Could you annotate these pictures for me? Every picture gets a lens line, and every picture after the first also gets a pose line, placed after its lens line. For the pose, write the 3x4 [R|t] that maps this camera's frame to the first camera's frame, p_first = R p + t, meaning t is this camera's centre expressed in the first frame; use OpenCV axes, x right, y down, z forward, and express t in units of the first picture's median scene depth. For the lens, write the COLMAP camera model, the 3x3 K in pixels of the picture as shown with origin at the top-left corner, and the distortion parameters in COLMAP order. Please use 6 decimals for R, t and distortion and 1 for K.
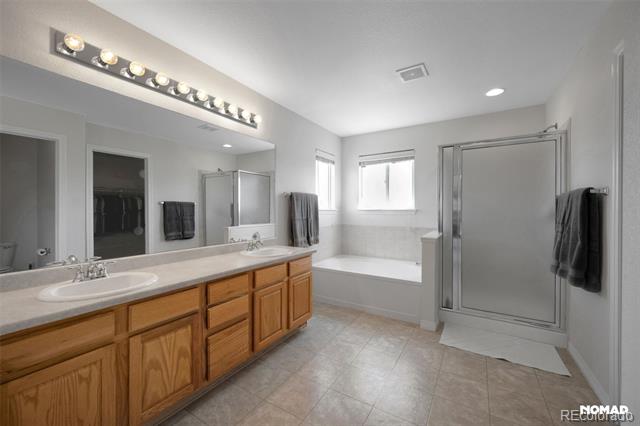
lens RADIAL K [[256.2, 0, 324.3], [0, 256.2, 211.3], [0, 0, 1]] dist [-0.001381, 0.000115]
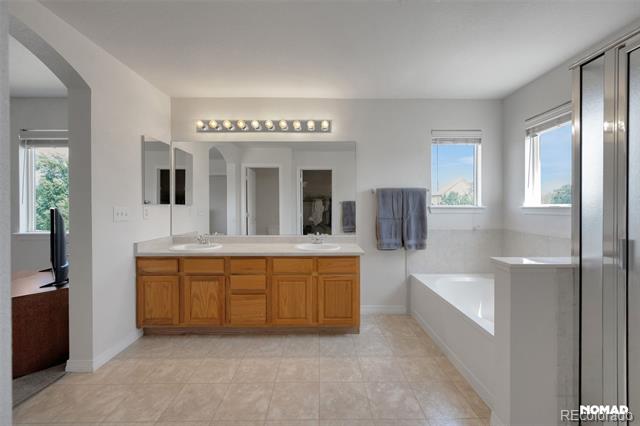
lens RADIAL K [[256.2, 0, 320.9], [0, 256.2, 211.0], [0, 0, 1]] dist [-0.001381, 0.000115]
pose [[0.522498, 0.007593, -0.852607, 0.781209], [-0.003554, 0.999971, 0.006727, 0.001282], [0.852633, -0.000485, 0.522510, 0.498012]]
